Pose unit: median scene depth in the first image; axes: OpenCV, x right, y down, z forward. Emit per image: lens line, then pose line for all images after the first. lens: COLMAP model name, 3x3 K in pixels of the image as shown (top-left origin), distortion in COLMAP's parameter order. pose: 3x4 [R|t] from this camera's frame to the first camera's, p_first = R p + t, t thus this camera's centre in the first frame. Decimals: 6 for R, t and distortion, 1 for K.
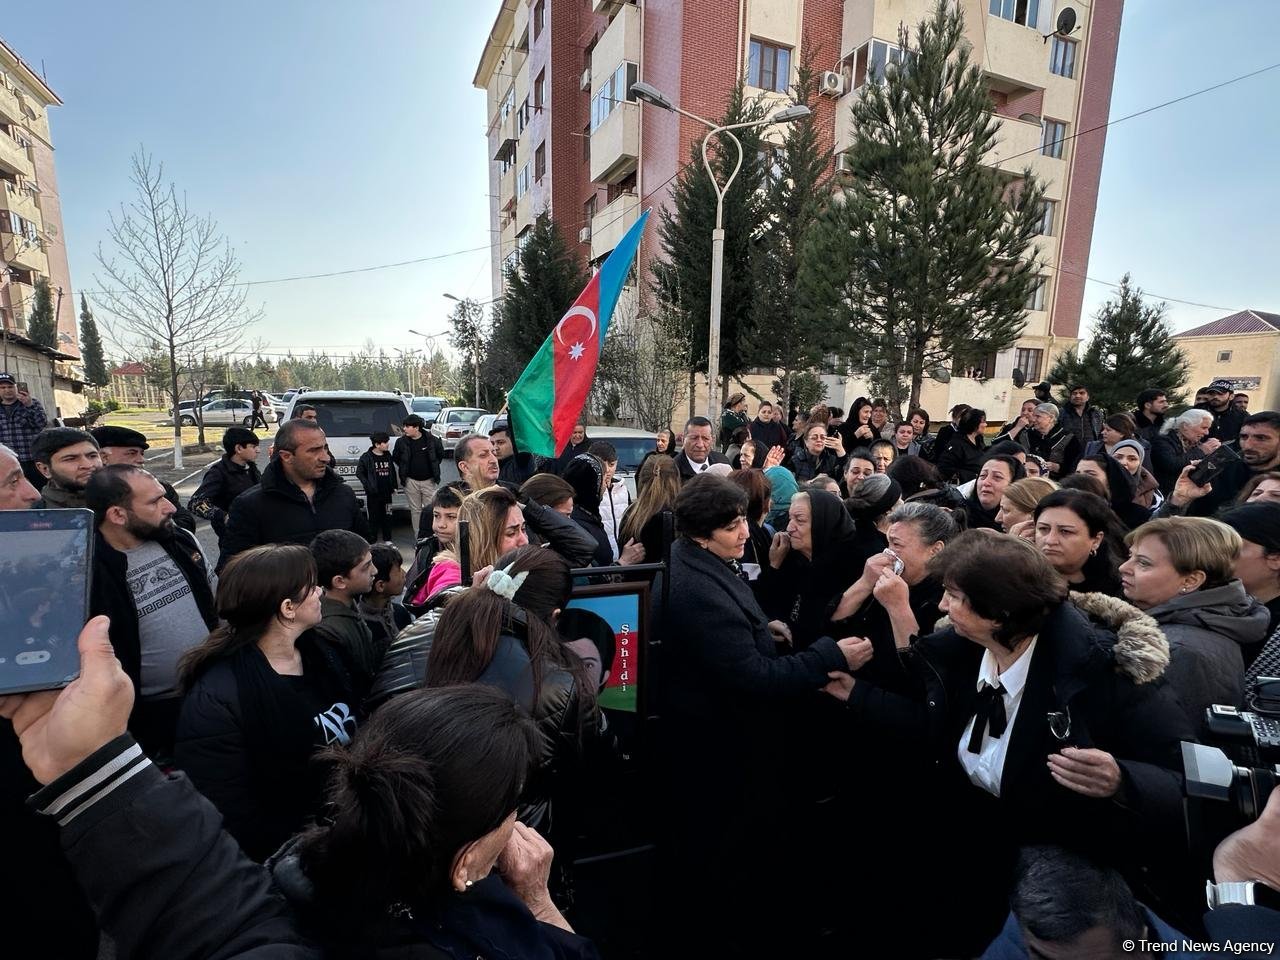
lens RADIAL K [[611.6, 0, 634.1], [0, 611.6, 495.4], [0, 0, 1]] dist [0.001245, 0.000120]
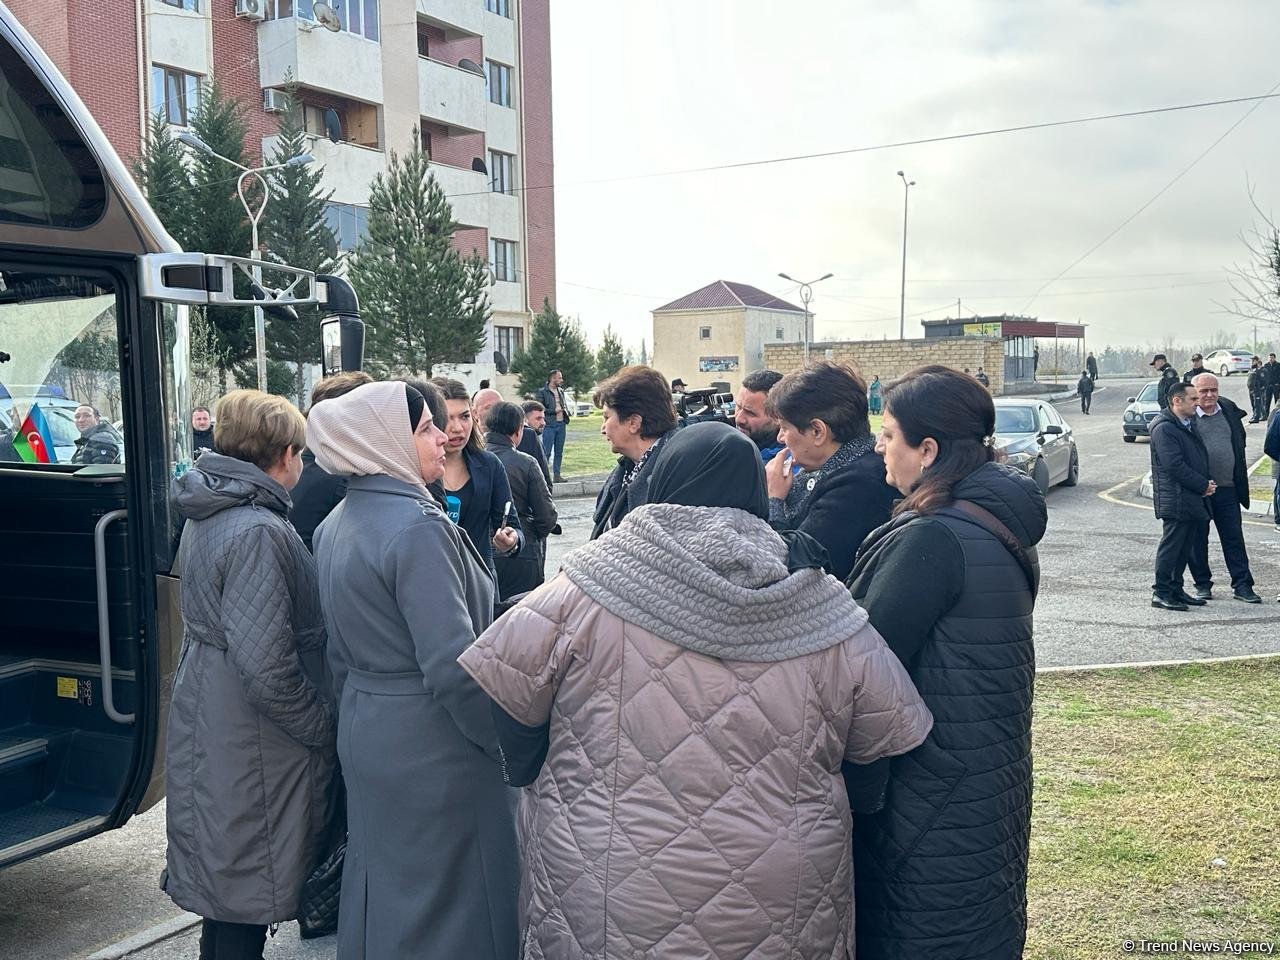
lens RADIAL K [[1365.8, 0, 640.0], [0, 1365.8, 480.0], [0, 0, 1]] dist [0.207904, -0.421821]
pose [[0.800636, -0.069739, 0.595078, -0.918739], [0.130086, 0.989744, -0.059030, 0.270198], [-0.584858, 0.124673, 0.801497, -1.580275]]
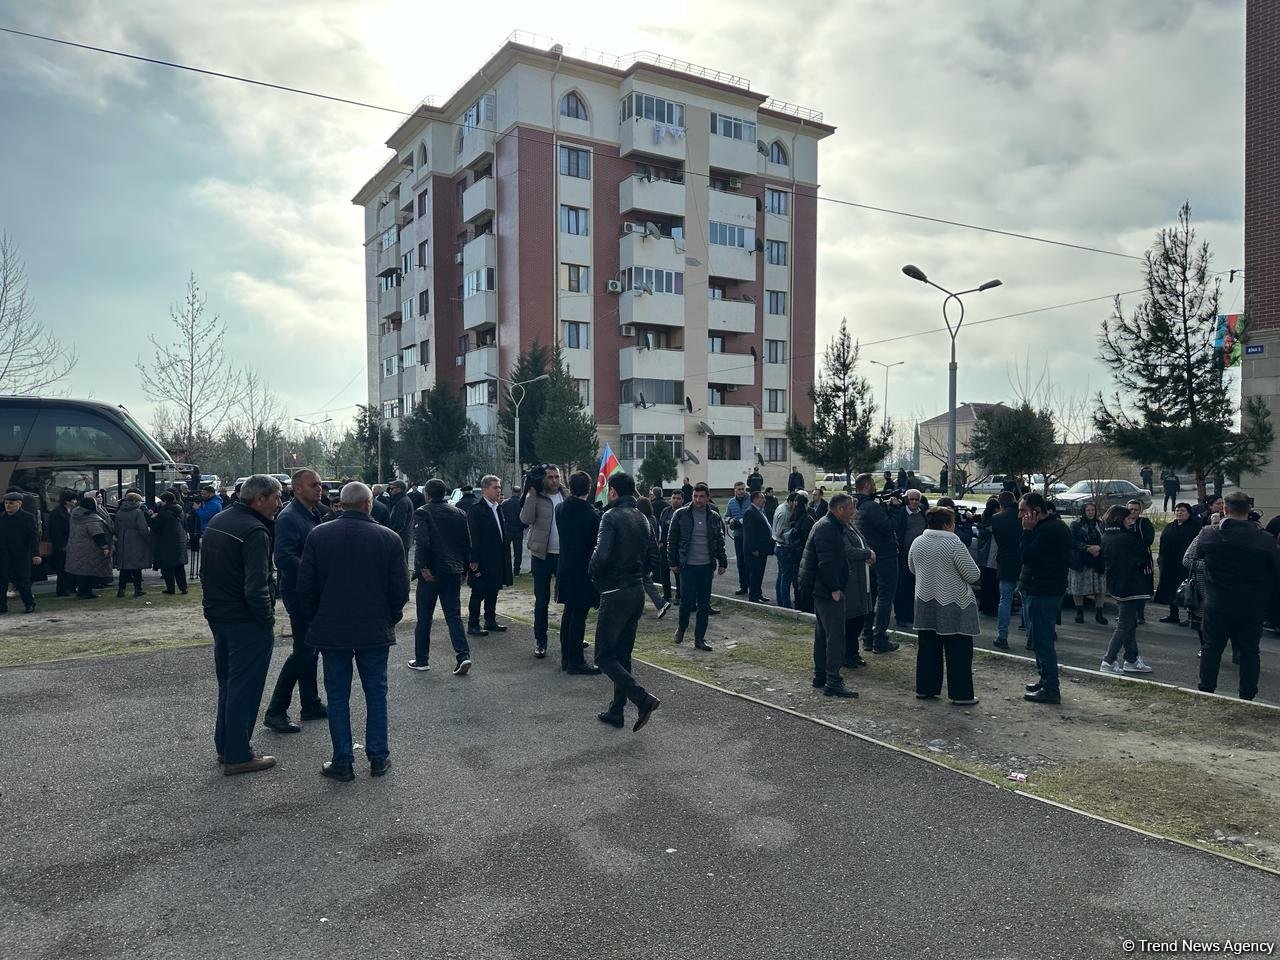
lens RADIAL K [[961.7, 0, 640.0], [0, 961.7, 480.0], [0, 0, 1]] dist [0.331479, -0.194138]
pose [[0.992790, -0.011442, 0.119319, 0.166325], [0.028846, 0.988985, -0.145178, 0.513427], [-0.116344, 0.147573, 0.982184, -3.420620]]
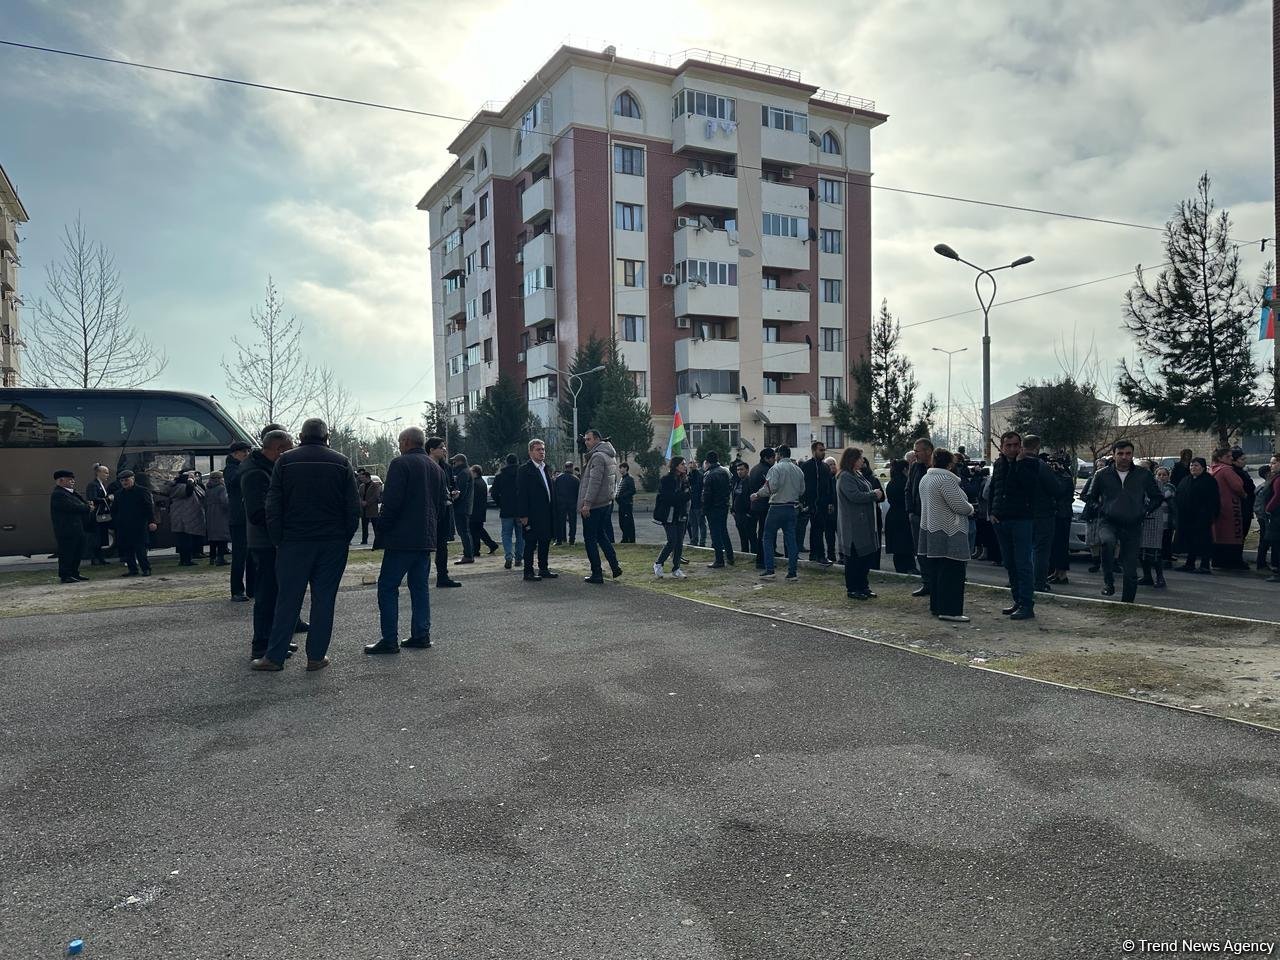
lens RADIAL K [[974.6, 0, 665.8], [0, 974.6, 476.6], [0, 0, 1]] dist [0.351665, -0.223069]
pose [[0.996640, -0.030809, 0.075892, 0.206747], [0.042090, 0.987505, -0.151863, 0.625529], [-0.070265, 0.154547, 0.985484, -3.621648]]
